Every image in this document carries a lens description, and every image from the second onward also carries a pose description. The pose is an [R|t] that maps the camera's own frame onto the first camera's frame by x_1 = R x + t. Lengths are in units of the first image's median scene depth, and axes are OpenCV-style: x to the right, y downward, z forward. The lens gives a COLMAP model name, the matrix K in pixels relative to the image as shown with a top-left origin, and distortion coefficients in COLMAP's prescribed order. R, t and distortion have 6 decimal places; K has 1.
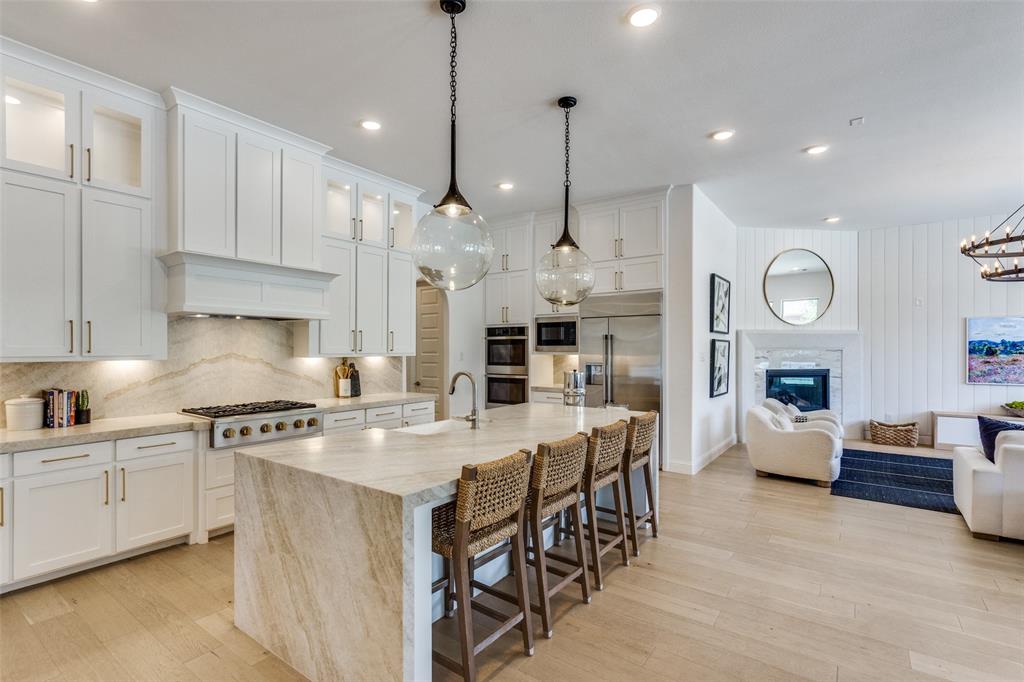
lens RADIAL K [[483.2, 0, 512.0], [0, 483.2, 341.0], [0, 0, 1]] dist [0.000624, 0.000066]
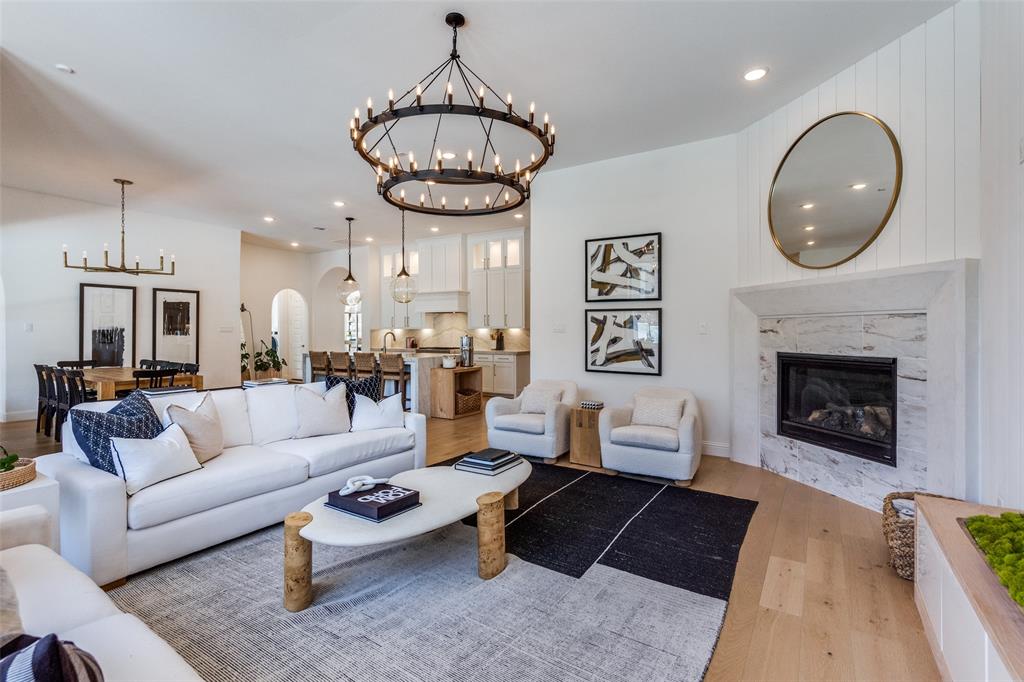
lens RADIAL K [[483.2, 0, 512.0], [0, 483.2, 341.0], [0, 0, 1]] dist [0.000624, 0.000066]
pose [[0.063915, 0.018413, -0.997785, 1.575536], [0.010618, 0.999761, 0.019130, 0.044249], [0.997899, -0.011817, 0.063704, 0.920300]]
